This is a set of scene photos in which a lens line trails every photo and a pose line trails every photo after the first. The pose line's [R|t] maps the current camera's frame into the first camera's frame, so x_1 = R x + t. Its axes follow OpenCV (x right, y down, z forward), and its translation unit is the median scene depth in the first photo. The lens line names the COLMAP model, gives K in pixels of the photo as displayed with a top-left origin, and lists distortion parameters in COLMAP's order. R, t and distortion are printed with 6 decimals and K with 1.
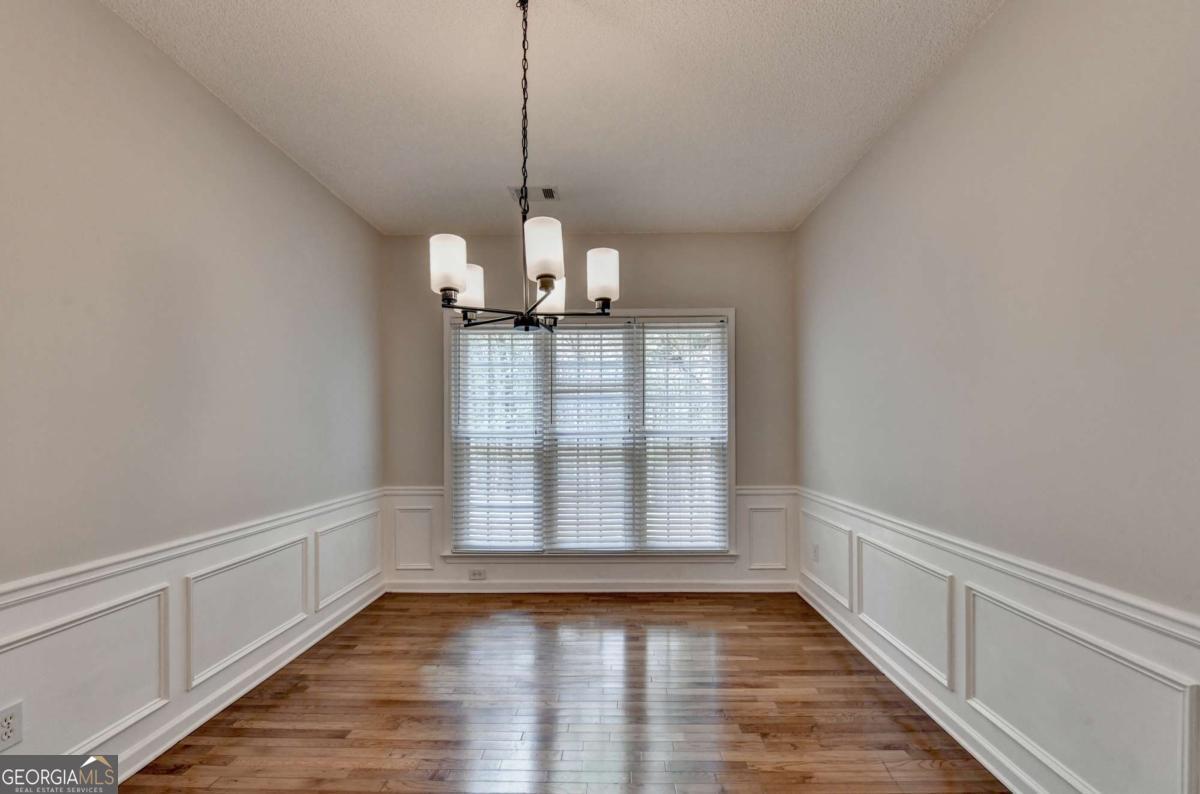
lens RADIAL K [[502.9, 0, 619.9], [0, 502.9, 430.1], [0, 0, 1]] dist [0.003212, -0.000609]
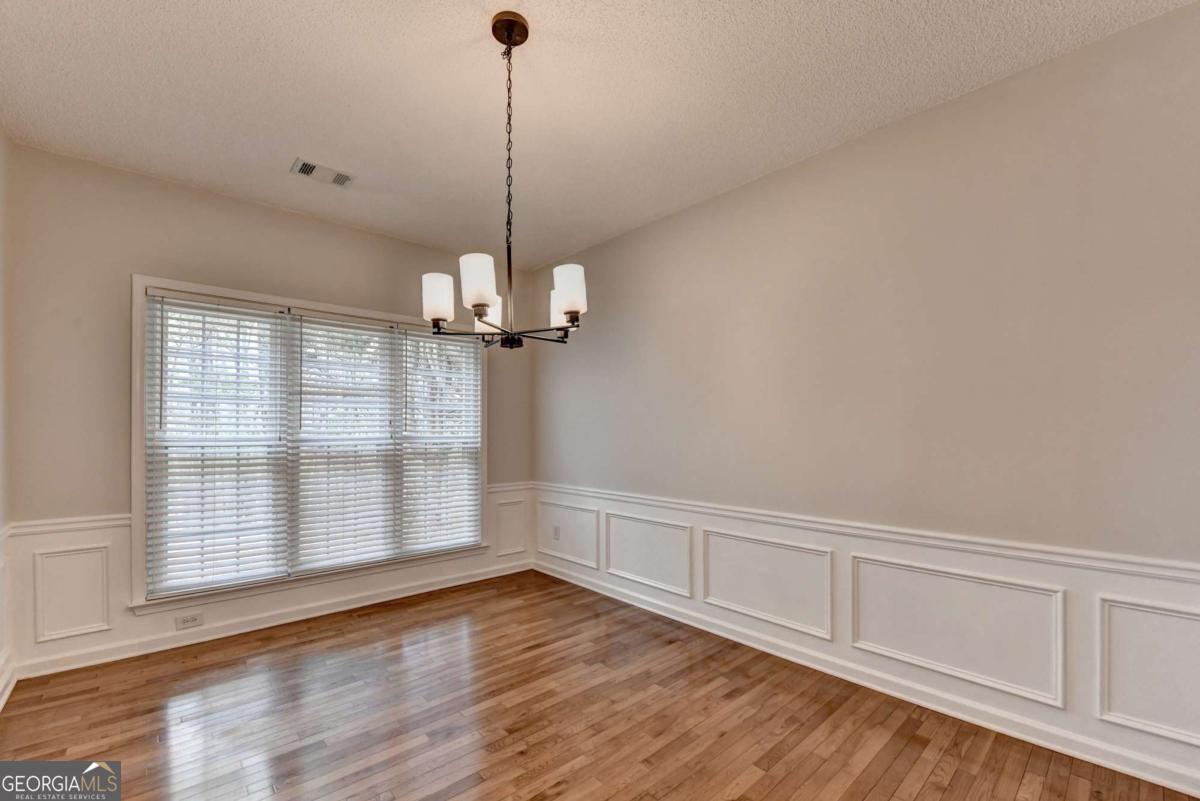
lens RADIAL K [[541.5, 0, 525.2], [0, 541.5, 441.5], [0, 0, 1]] dist [0.014098, -0.000952]
pose [[0.761185, -0.010172, 0.648455, -0.460110], [0.003911, 0.999931, 0.011094, 0.000102], [-0.648523, -0.005908, 0.761172, 0.018704]]
